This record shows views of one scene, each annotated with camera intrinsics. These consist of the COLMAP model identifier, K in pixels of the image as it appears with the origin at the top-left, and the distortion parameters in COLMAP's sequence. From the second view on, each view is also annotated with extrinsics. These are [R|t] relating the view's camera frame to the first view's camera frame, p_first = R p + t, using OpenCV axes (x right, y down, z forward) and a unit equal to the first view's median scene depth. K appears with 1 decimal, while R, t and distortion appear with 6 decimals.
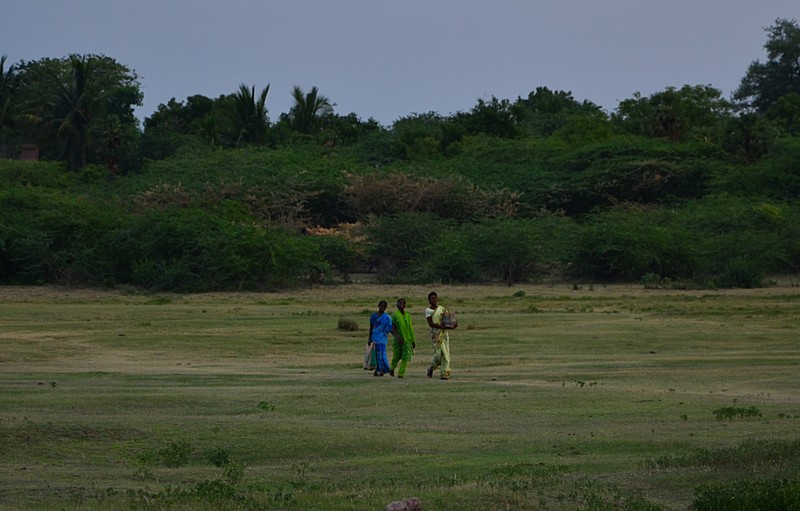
lens RADIAL K [[3687.5, 0, 400.1], [0, 3687.5, 255.7], [0, 0, 1]] dist [-0.074928, 0.000000]
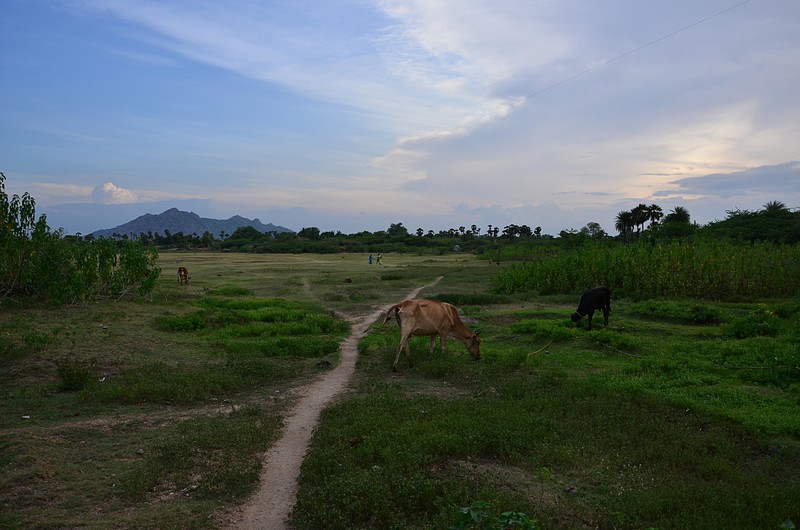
lens RADIAL K [[627.9, 0, 400.2], [0, 627.9, 263.2], [0, 0, 1]] dist [-0.009249, -0.003109]
pose [[0.994249, -0.004316, 0.107005, -0.040089], [0.001912, 0.999744, 0.022555, -0.001246], [-0.107075, -0.022221, 0.994003, -0.522977]]
